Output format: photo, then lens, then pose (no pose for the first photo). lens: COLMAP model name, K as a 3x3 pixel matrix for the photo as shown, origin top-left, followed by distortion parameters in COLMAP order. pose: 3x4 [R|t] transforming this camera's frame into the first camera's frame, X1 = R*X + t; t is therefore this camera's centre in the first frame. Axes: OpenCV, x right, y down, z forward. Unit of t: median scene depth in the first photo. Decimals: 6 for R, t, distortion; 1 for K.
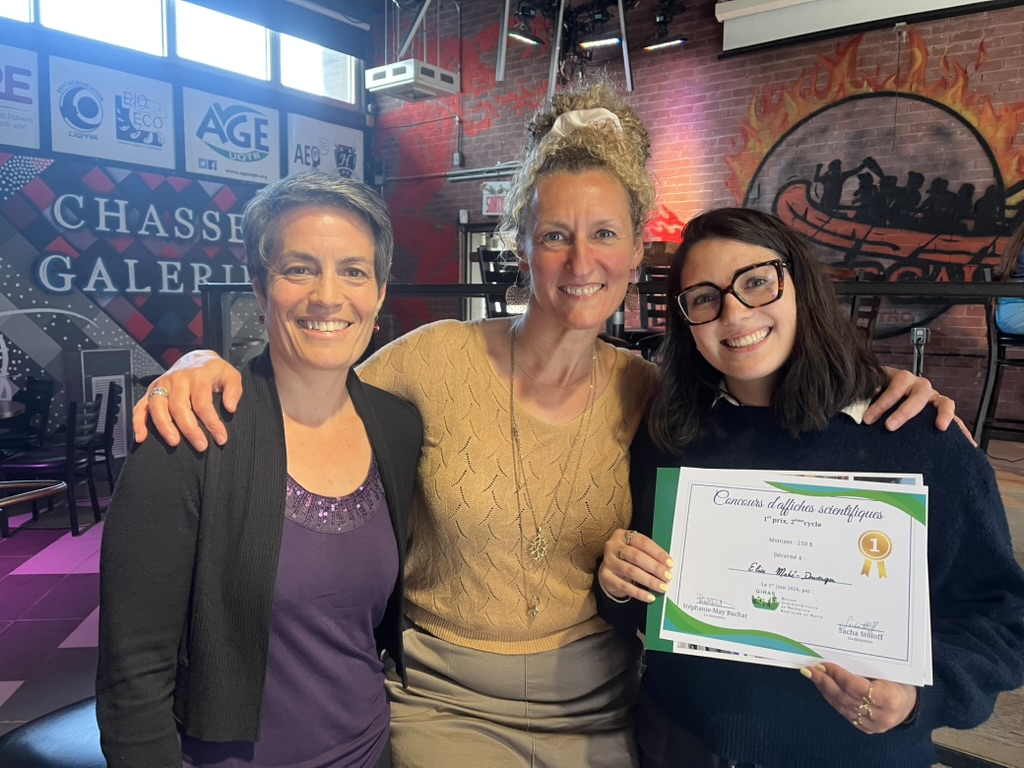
lens RADIAL K [[769.9, 0, 504.1], [0, 769.9, 388.4], [0, 0, 1]] dist [0.028931, -0.017630]
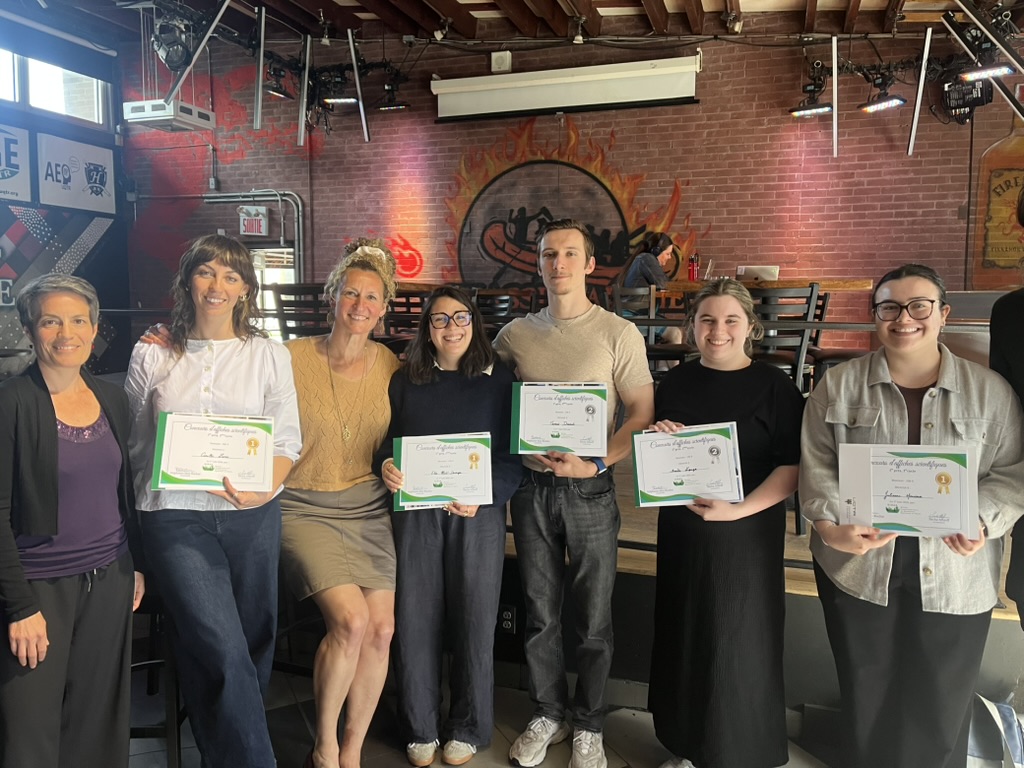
lens RADIAL K [[769.9, 0, 509.3], [0, 769.9, 390.6], [0, 0, 1]] dist [0.028931, -0.017630]
pose [[0.944637, -0.043486, 0.325223, -0.041782], [0.043369, 0.999030, 0.007612, 0.013224], [-0.325239, 0.006914, 0.945607, -0.239109]]
